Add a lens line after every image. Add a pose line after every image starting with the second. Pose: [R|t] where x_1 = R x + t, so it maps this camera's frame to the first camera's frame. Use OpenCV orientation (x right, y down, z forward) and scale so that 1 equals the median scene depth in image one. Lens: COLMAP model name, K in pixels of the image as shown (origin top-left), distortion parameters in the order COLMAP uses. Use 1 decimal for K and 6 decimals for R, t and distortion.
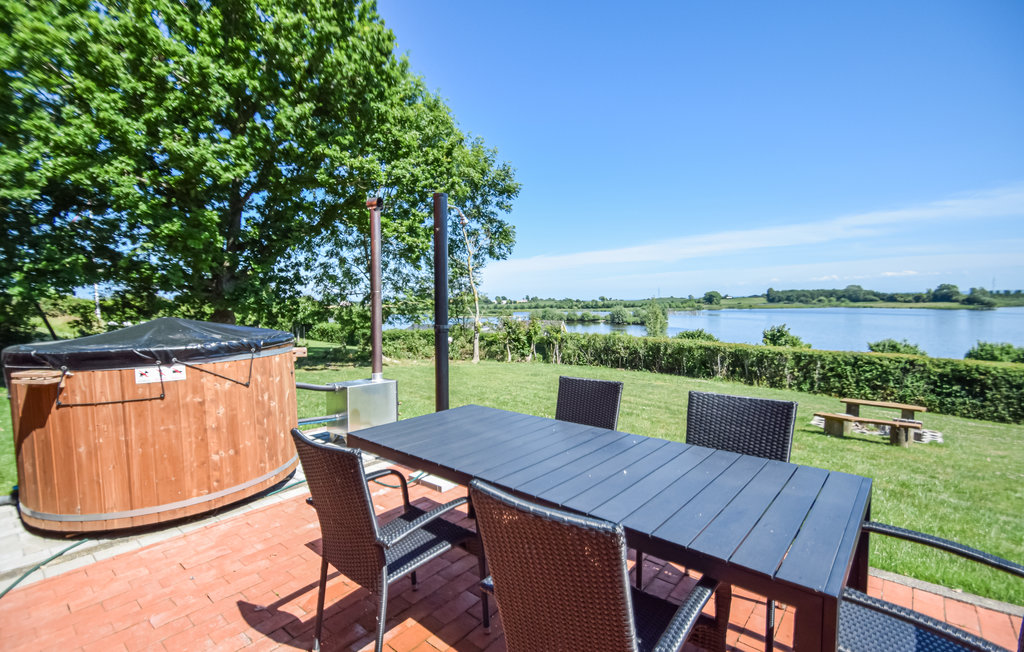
lens RADIAL K [[472.4, 0, 515.0], [0, 472.4, 357.4], [0, 0, 1]] dist [0.021557, -0.013100]
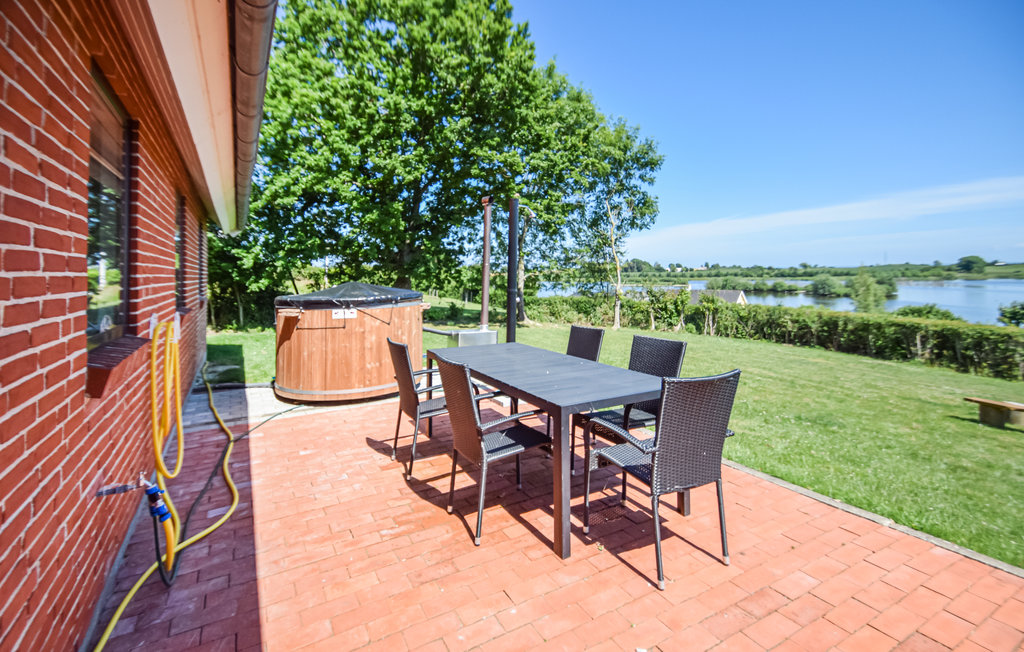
lens RADIAL K [[491.5, 0, 511.5], [0, 491.5, 278.9], [0, 0, 1]] dist [0.031577, -0.020159]
pose [[0.935859, 0.007461, -0.352295, 0.120872], [-0.041646, 0.995111, -0.089556, 0.011673], [0.349904, 0.098483, 0.931594, -0.125895]]
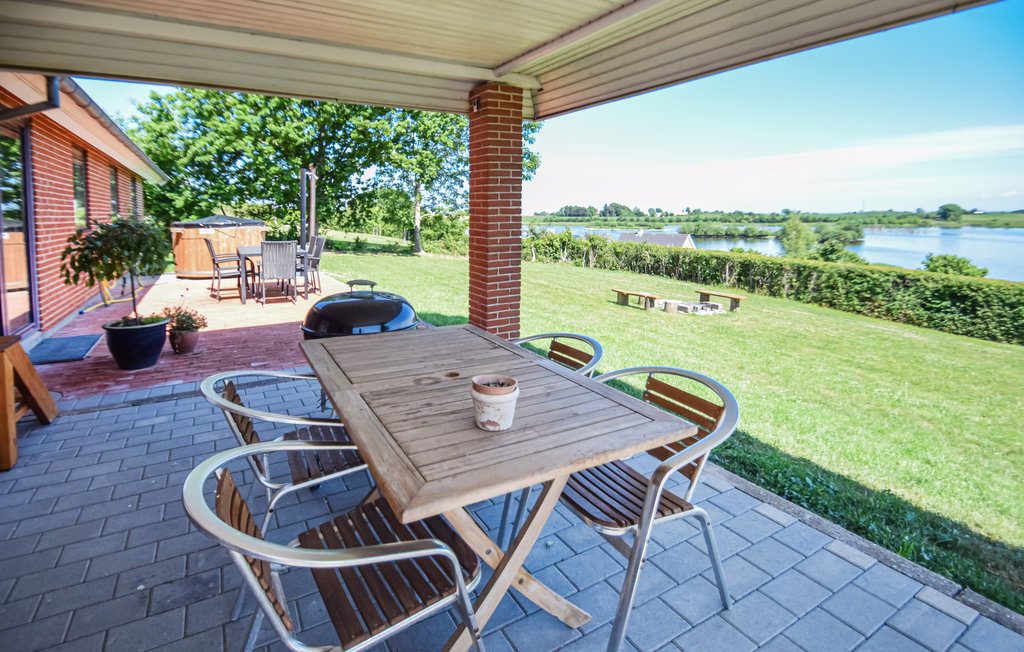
lens RADIAL K [[515.4, 0, 532.6], [0, 515.4, 274.9], [0, 0, 1]] dist [-0.000979, -0.001027]
pose [[0.951227, 0.046344, -0.304991, 0.641566], [-0.046051, 0.998906, 0.008159, 0.052371], [0.305035, 0.006284, 0.952320, -0.438899]]
